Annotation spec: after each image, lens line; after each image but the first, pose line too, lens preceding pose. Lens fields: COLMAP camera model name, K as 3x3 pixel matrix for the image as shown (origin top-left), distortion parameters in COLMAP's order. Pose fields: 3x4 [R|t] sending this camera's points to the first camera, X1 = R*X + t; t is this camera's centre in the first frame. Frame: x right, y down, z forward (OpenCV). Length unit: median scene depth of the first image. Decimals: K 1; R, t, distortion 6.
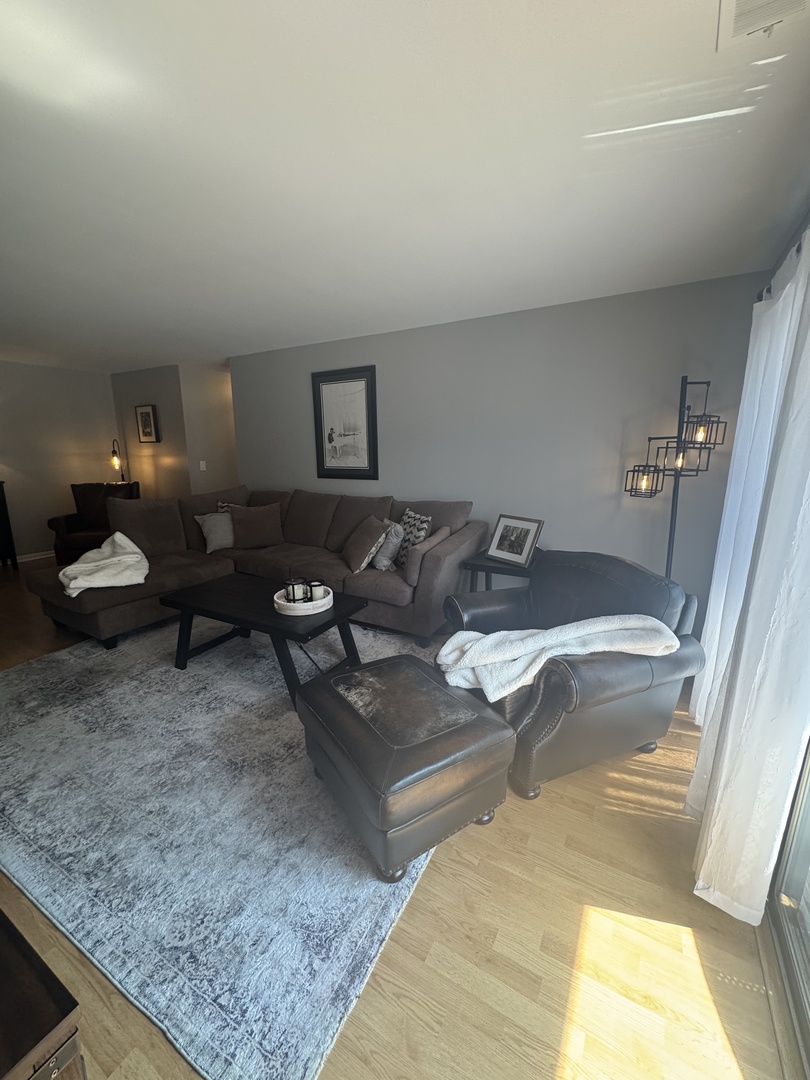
lens RADIAL K [[428.6, 0, 411.8], [0, 428.6, 547.0], [0, 0, 1]] dist [-0.009647, 0.000898]
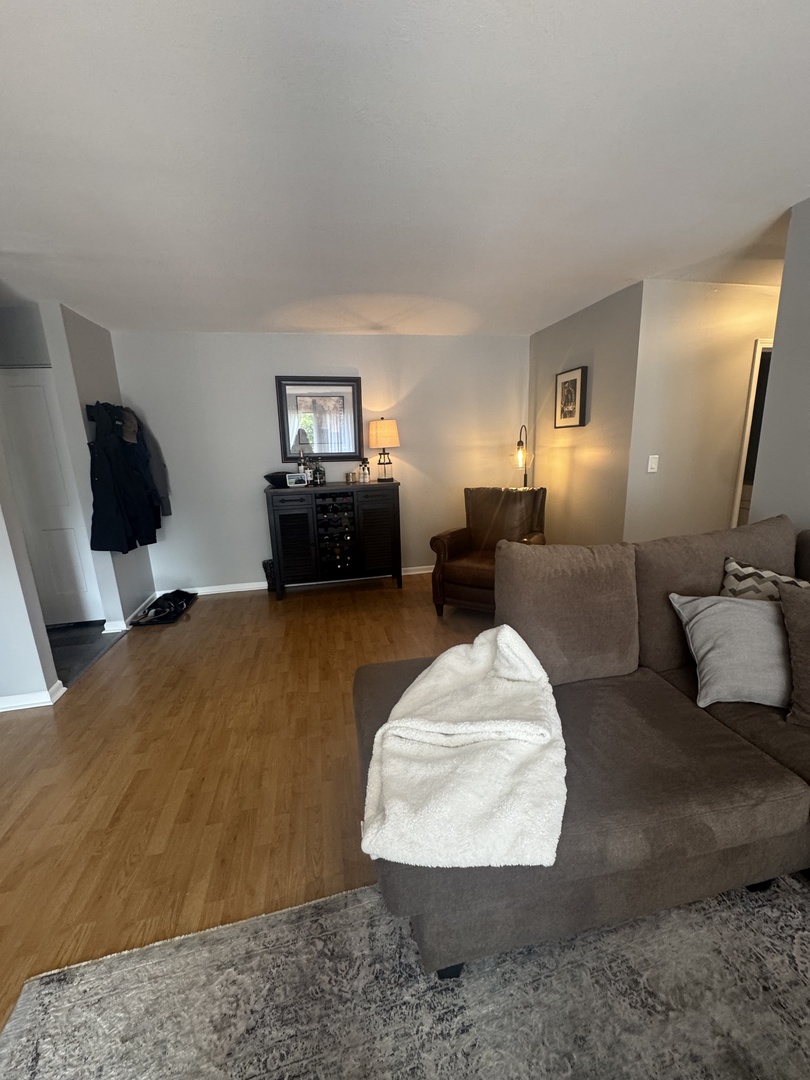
lens RADIAL K [[428.6, 0, 406.6], [0, 428.6, 544.7], [0, 0, 1]] dist [-0.009647, 0.000898]
pose [[0.665925, 0.141777, -0.732423, -0.369132], [-0.126603, 0.989012, 0.076336, -0.114698], [0.735198, 0.041893, 0.676557, 0.513768]]
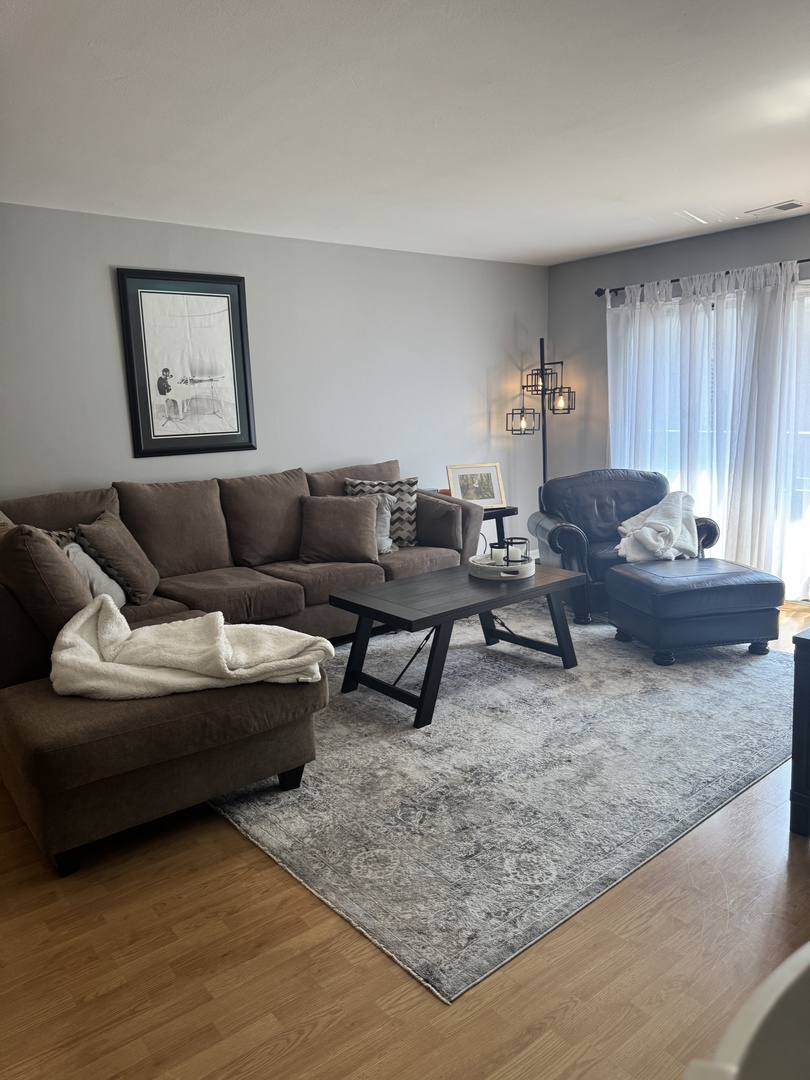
lens RADIAL K [[759.3, 0, 407.0], [0, 759.3, 543.9], [0, 0, 1]] dist [0.058758, -0.077600]
pose [[0.363912, -0.183271, 0.913225, -1.050863], [0.235523, 0.966695, 0.100148, -0.074387], [-0.901164, 0.178640, 0.394956, 0.336551]]
